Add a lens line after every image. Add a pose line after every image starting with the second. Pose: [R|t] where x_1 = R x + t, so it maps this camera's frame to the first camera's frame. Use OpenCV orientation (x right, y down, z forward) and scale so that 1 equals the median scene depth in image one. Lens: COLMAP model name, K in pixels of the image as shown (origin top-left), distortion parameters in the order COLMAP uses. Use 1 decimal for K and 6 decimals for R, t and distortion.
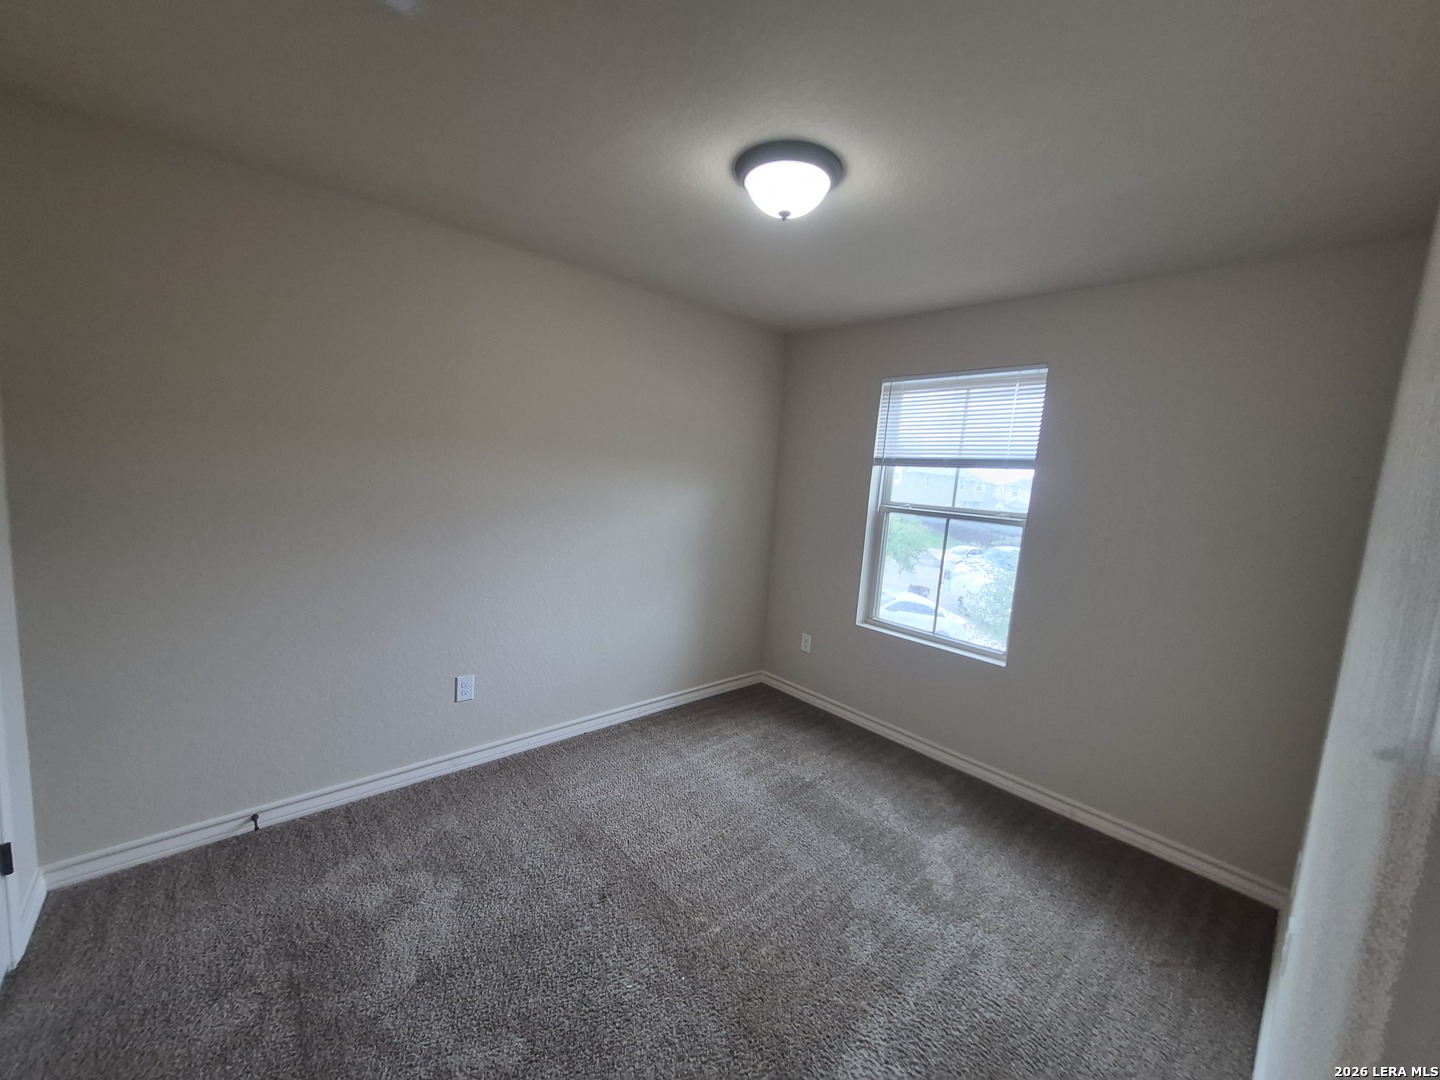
lens RADIAL K [[556.5, 0, 727.5], [0, 556.5, 547.9], [0, 0, 1]] dist [-0.000675, -0.000339]
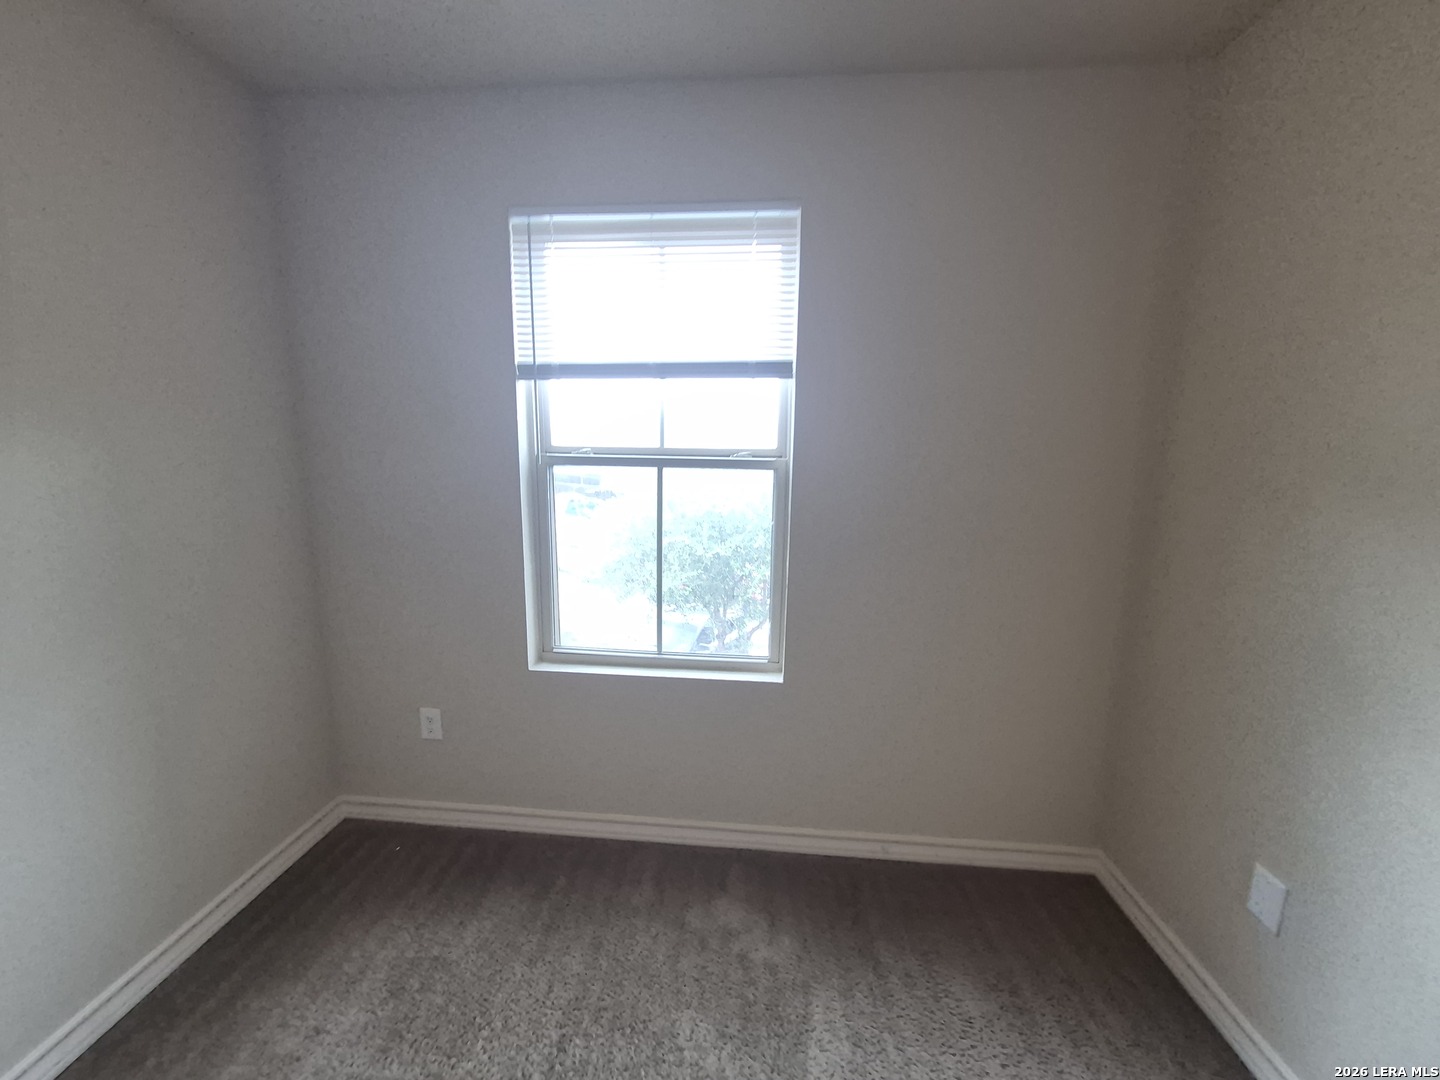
lens RADIAL K [[574.8, 0, 715.3], [0, 574.8, 544.4], [0, 0, 1]] dist [0.010055, -0.000435]
pose [[0.745865, -0.175100, 0.642671, 0.021977], [0.121386, 0.984405, 0.127330, -0.040779], [-0.654944, -0.016959, 0.755487, 0.466263]]
